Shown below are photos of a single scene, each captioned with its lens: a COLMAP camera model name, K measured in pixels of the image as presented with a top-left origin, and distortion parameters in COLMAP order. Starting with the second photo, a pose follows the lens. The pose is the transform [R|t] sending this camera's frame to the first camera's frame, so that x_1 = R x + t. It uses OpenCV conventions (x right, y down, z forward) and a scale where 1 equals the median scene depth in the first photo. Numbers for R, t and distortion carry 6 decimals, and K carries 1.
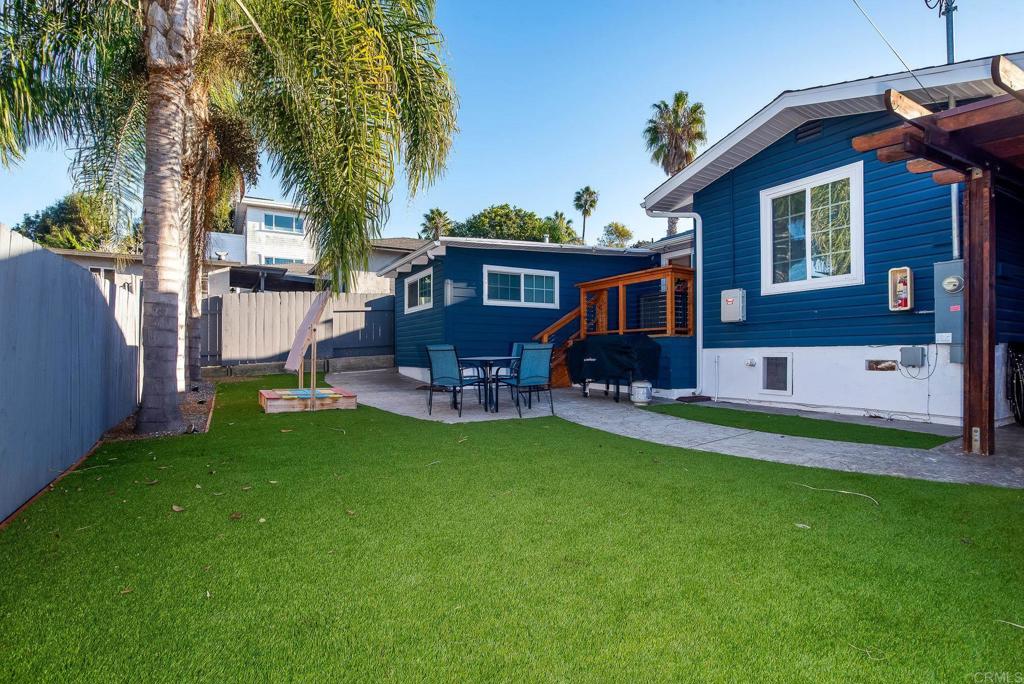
lens RADIAL K [[497.9, 0, 510.4], [0, 497.9, 353.9], [0, 0, 1]] dist [-0.026672, 0.000183]
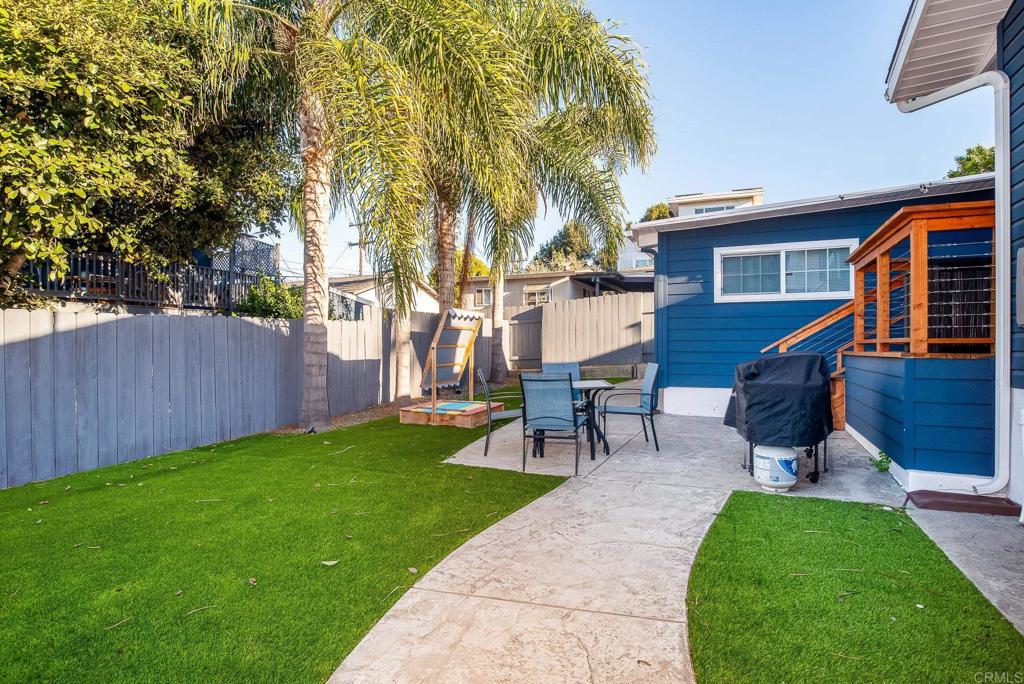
lens RADIAL K [[520.8, 0, 512.0], [0, 520.8, 342.0], [0, 0, 1]] dist [-0.028232, 0.000381]
pose [[0.585644, -0.003323, -0.810562, 0.375278], [-0.003345, 0.999973, -0.006516, -0.034775], [0.810562, 0.006527, 0.585617, 0.310888]]
